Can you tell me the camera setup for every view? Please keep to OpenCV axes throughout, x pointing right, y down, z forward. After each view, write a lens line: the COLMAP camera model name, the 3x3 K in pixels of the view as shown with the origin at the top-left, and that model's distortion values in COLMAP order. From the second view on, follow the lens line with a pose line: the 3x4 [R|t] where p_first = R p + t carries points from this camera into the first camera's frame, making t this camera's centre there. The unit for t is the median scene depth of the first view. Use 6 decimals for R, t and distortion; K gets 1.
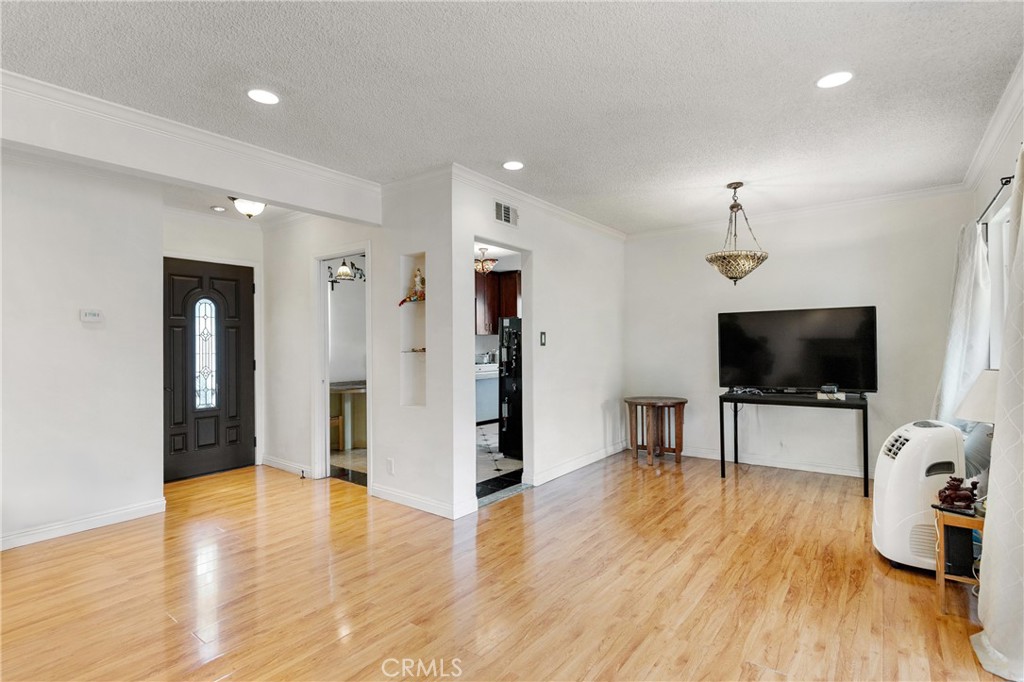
lens RADIAL K [[500.2, 0, 510.6], [0, 500.2, 342.0], [0, 0, 1]] dist [0.011796, -0.000086]
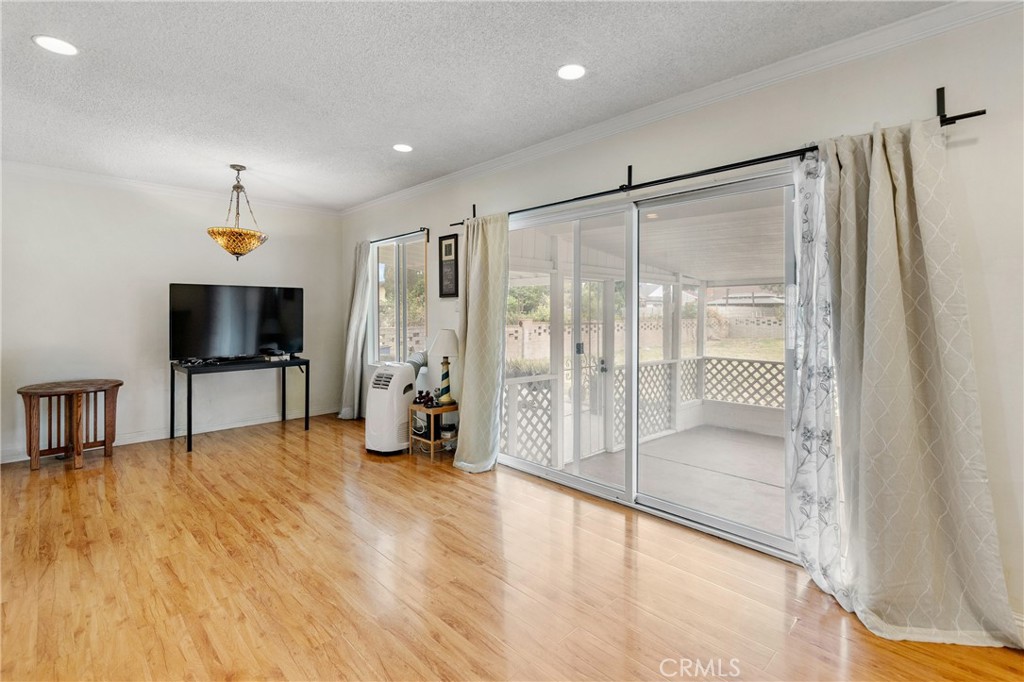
lens RADIAL K [[481.6, 0, 509.3], [0, 481.6, 317.9], [0, 0, 1]] dist [-0.002692, -0.000574]
pose [[0.149999, -0.003001, 0.988682, -0.479021], [-0.003880, 0.999986, 0.003624, 0.002391], [-0.988679, -0.004379, 0.149985, 0.274416]]
